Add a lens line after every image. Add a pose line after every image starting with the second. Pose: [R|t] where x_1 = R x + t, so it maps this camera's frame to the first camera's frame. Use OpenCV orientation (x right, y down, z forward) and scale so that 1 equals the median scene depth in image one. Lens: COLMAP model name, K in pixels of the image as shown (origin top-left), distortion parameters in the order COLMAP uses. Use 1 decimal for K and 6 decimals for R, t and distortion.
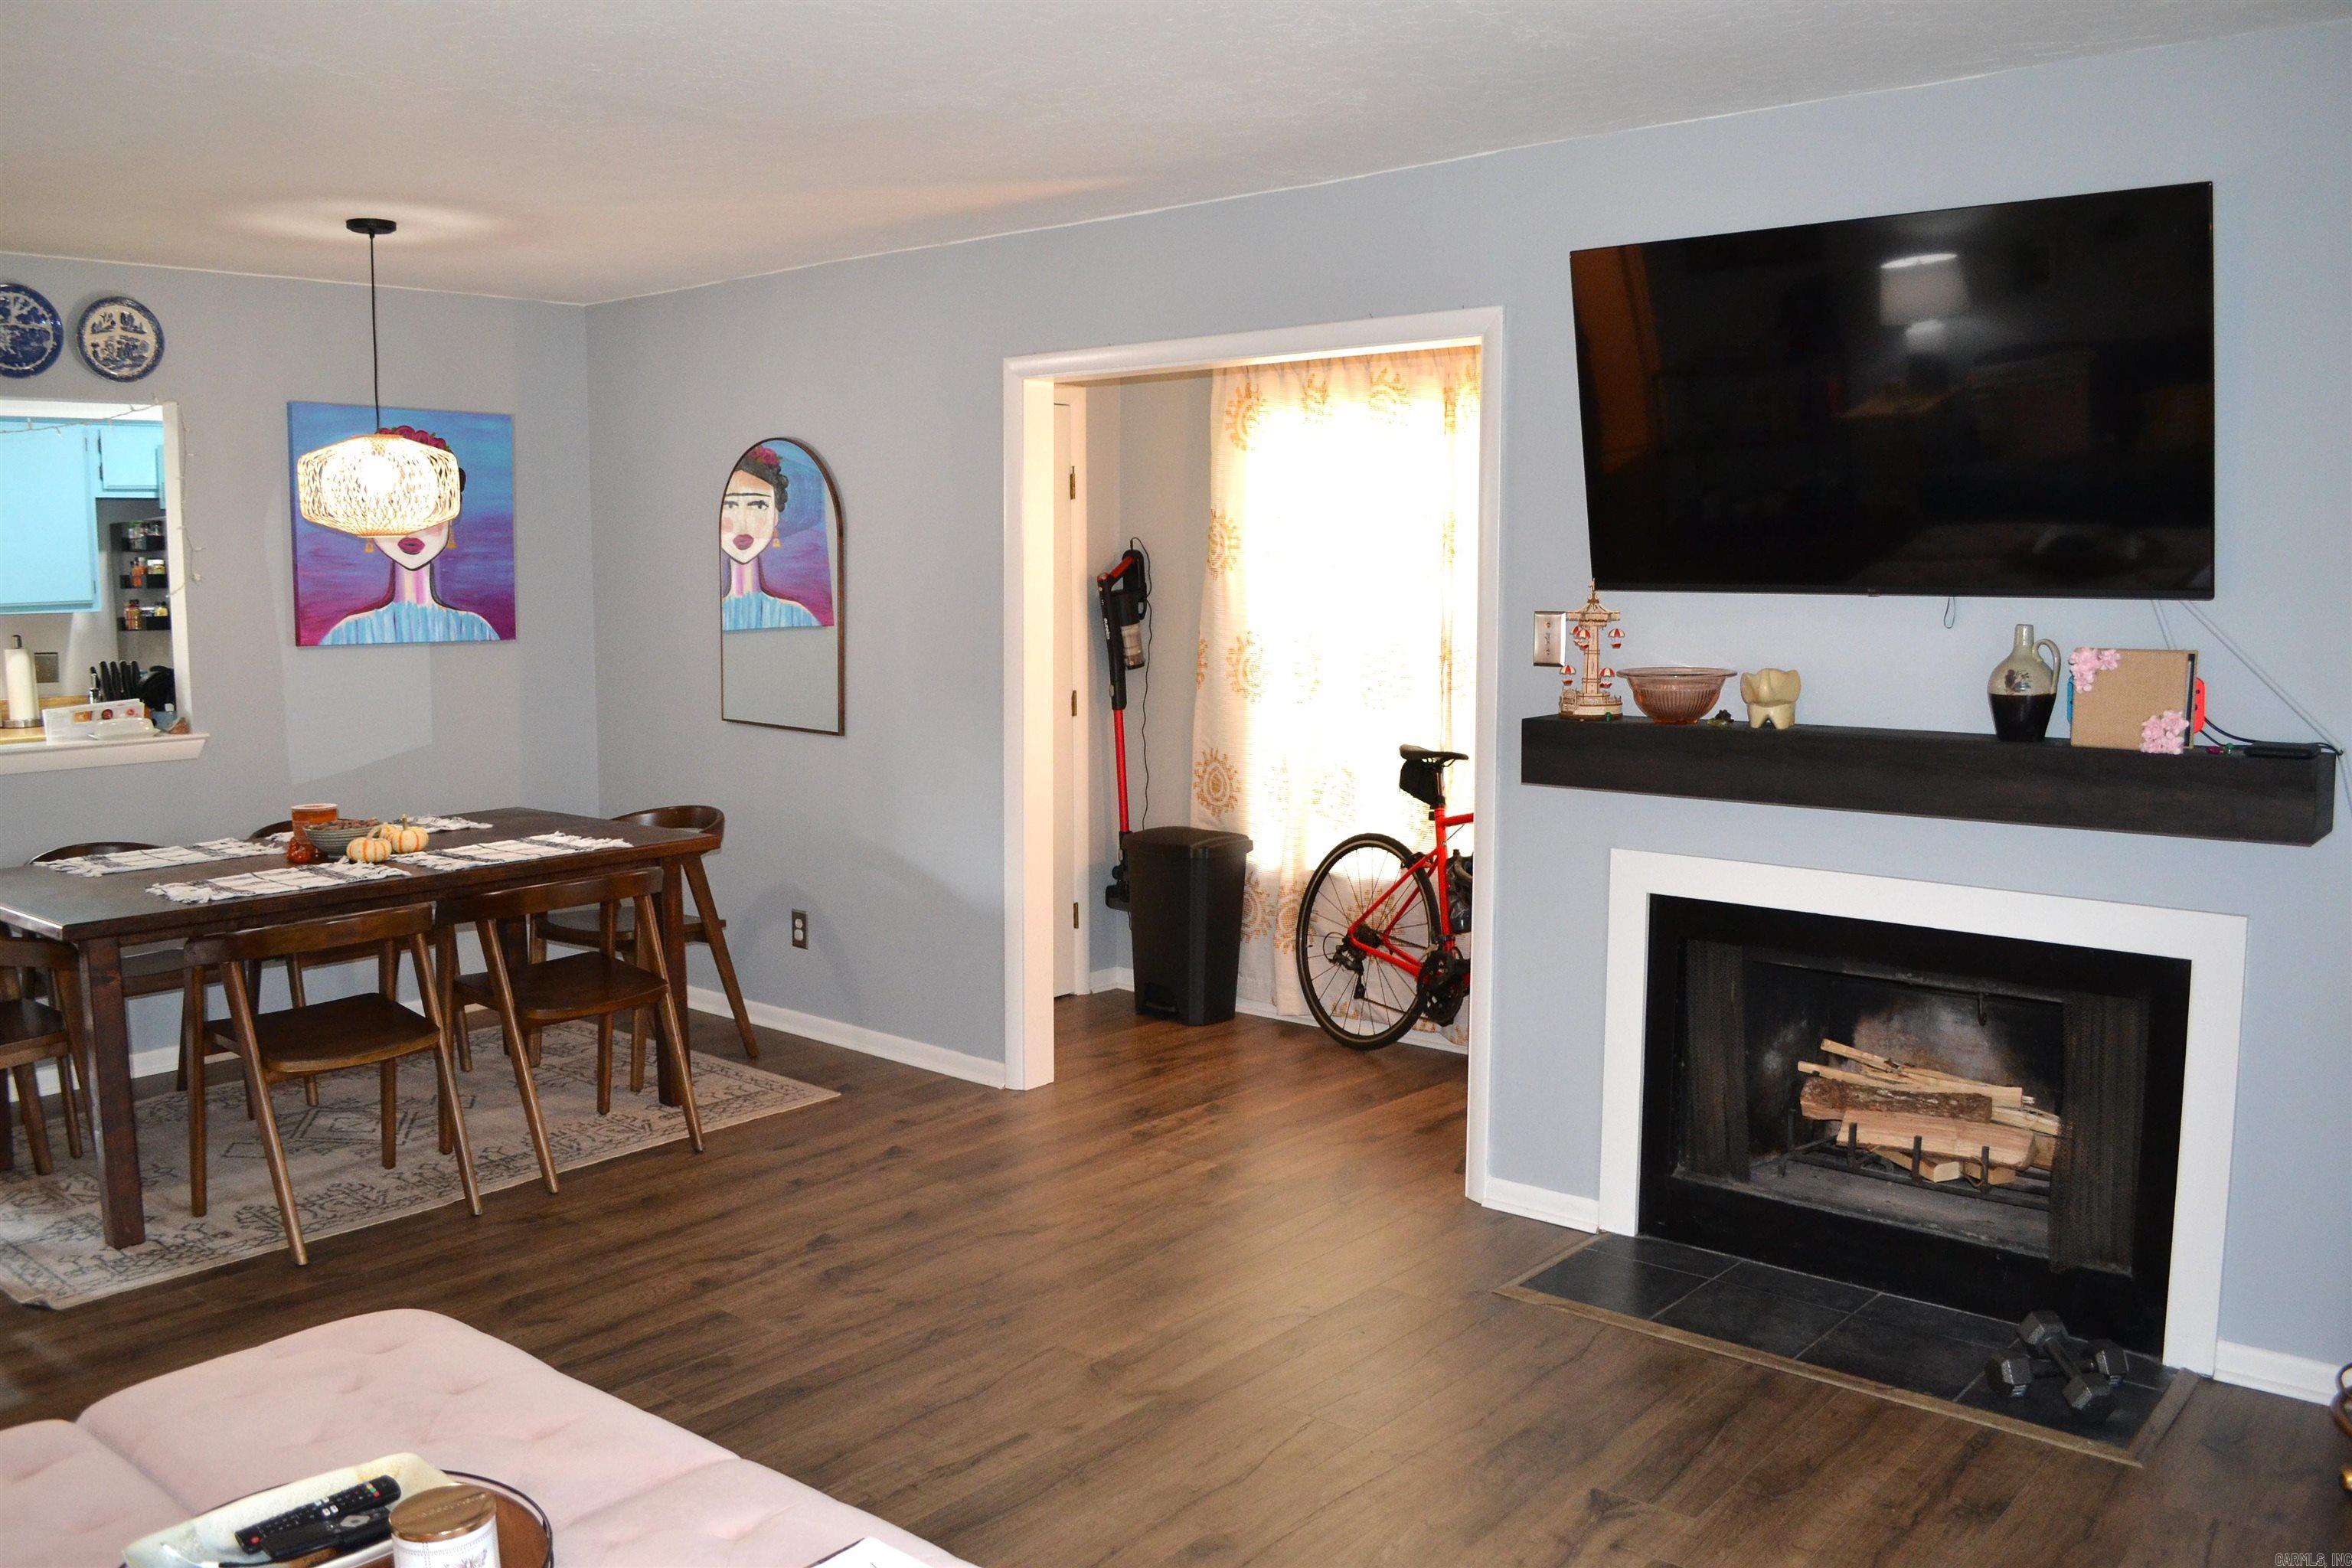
lens RADIAL K [[1866.7, 0, 1166.9], [0, 1866.7, 774.1], [0, 0, 1]] dist [-0.082052, 0.013461]
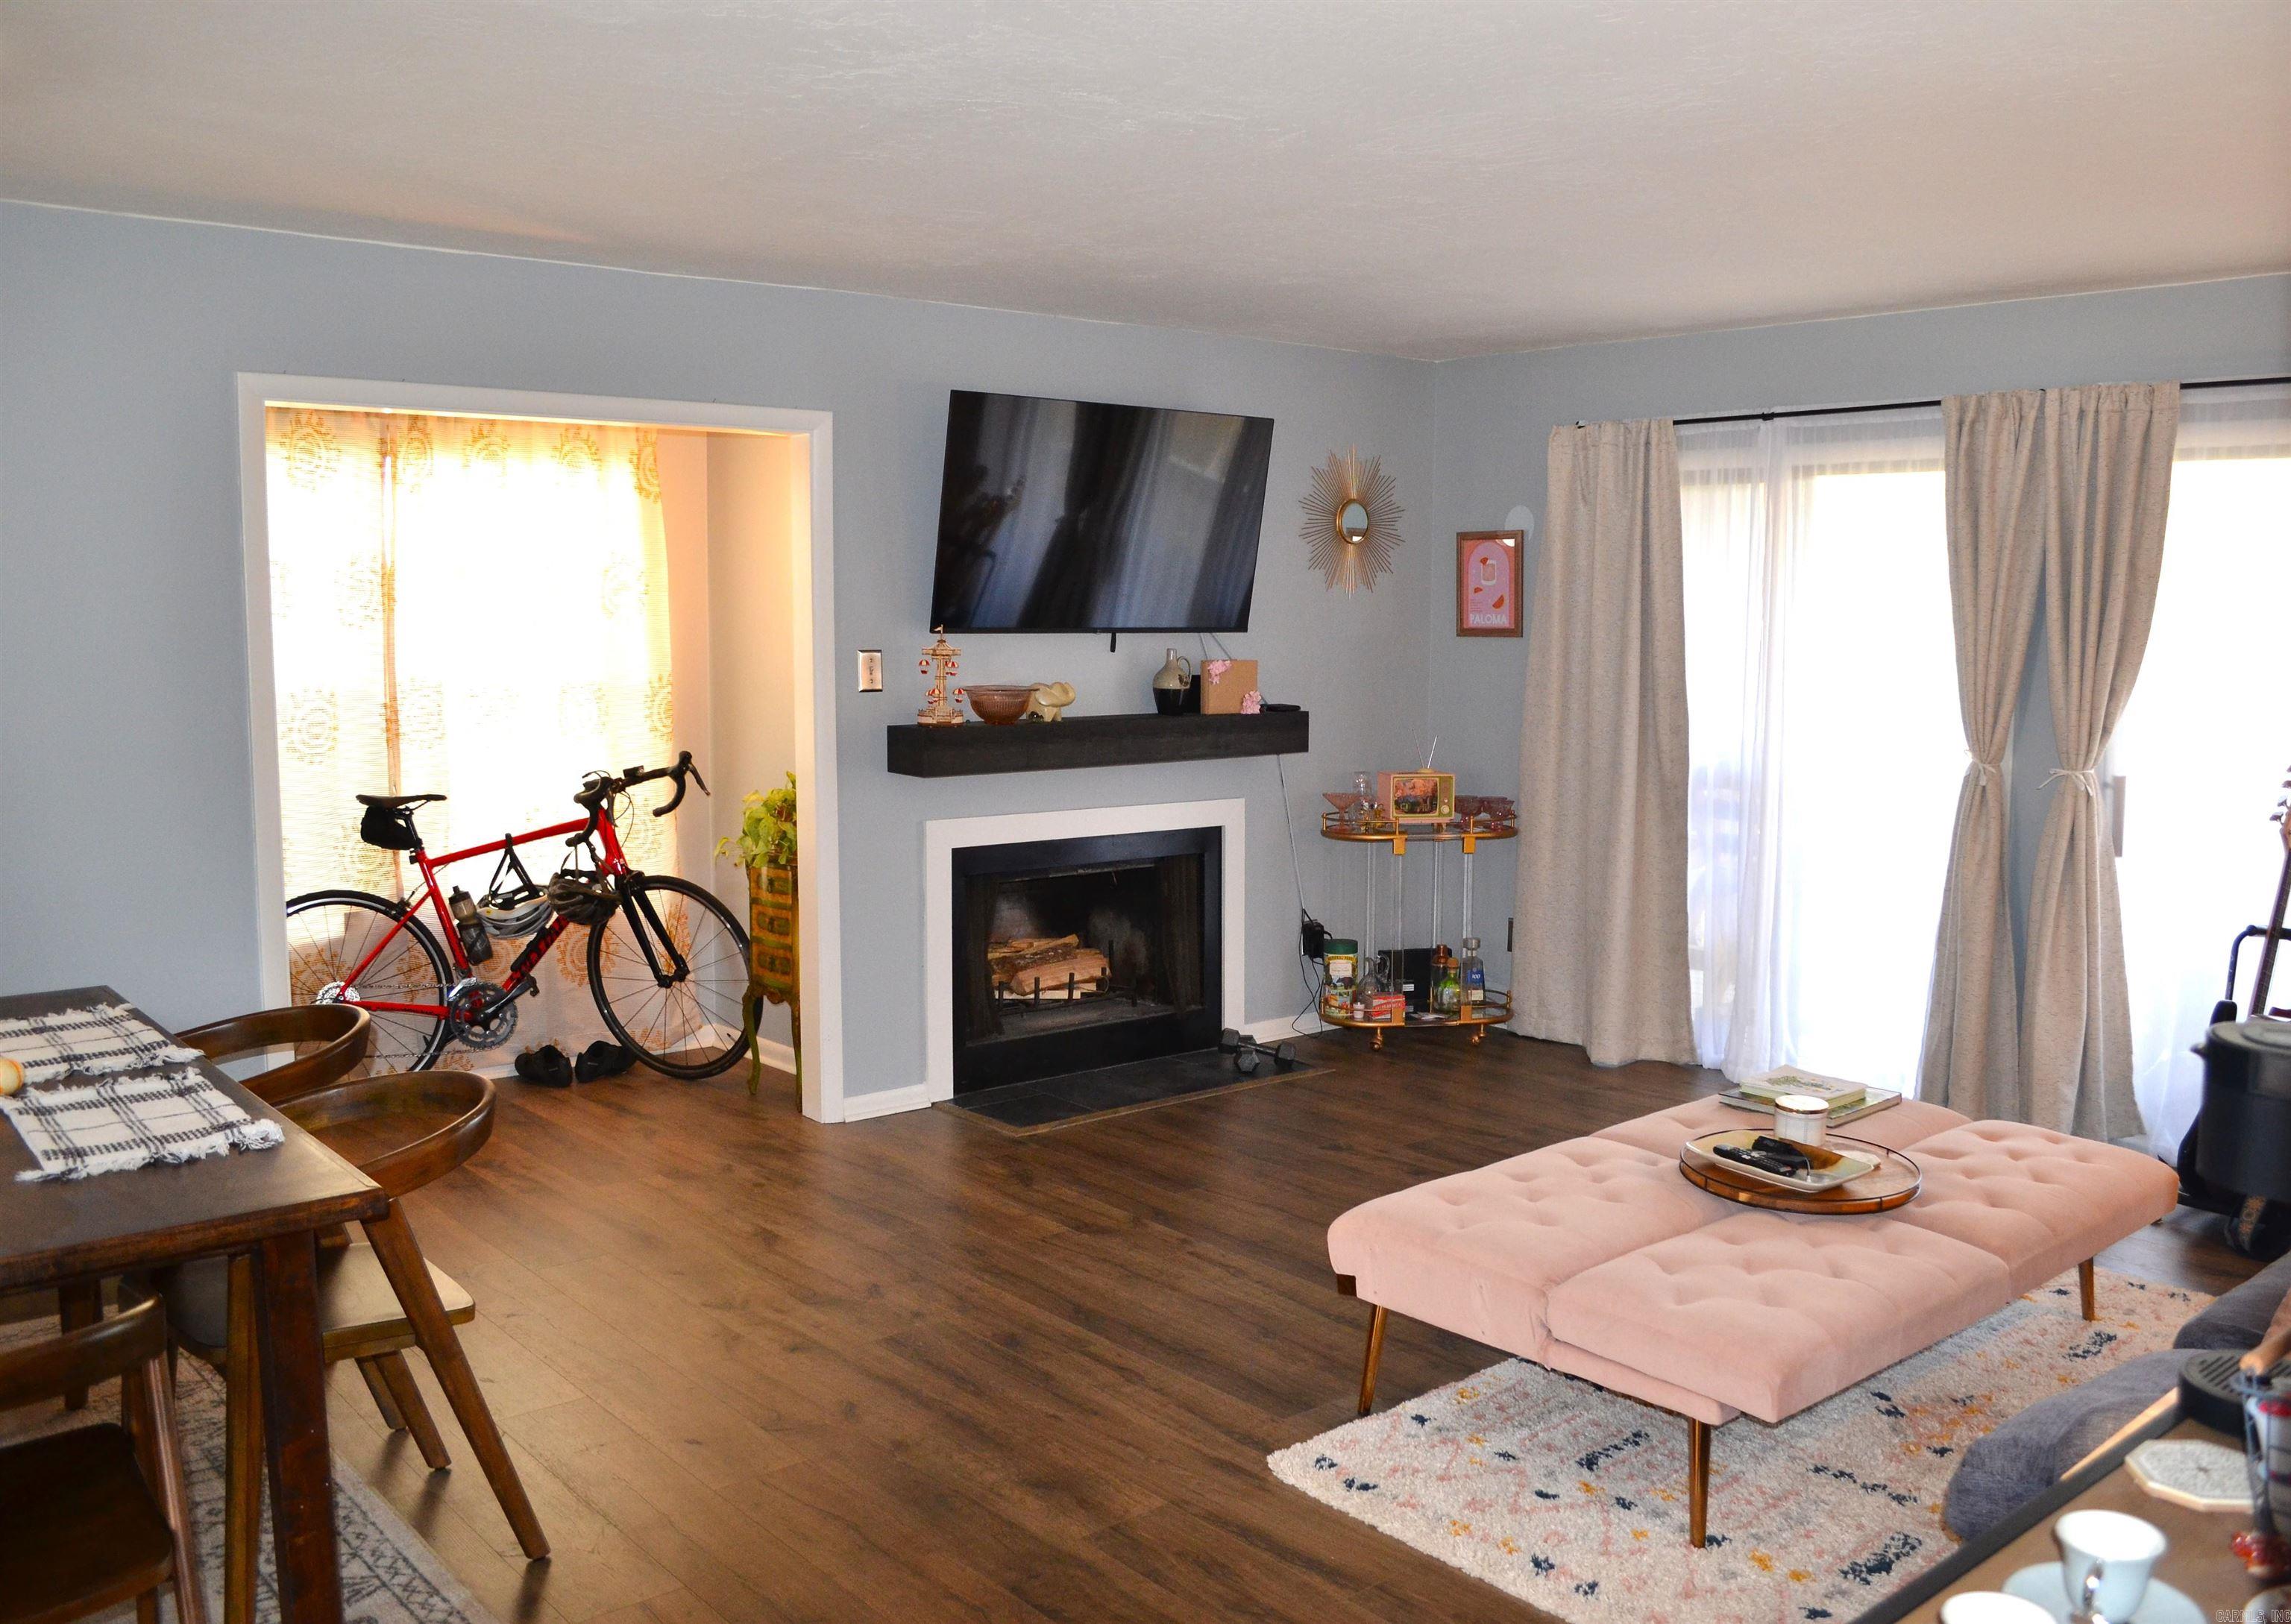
lens RADIAL K [[1935.1, 0, 1160.4], [0, 1935.1, 813.7], [0, 0, 1]] dist [-0.082493, 0.017999]
pose [[0.165503, -0.099715, 0.981155, -0.881856], [0.103946, 0.991098, 0.083192, -0.051445], [-0.980716, 0.088219, 0.174394, 0.453324]]
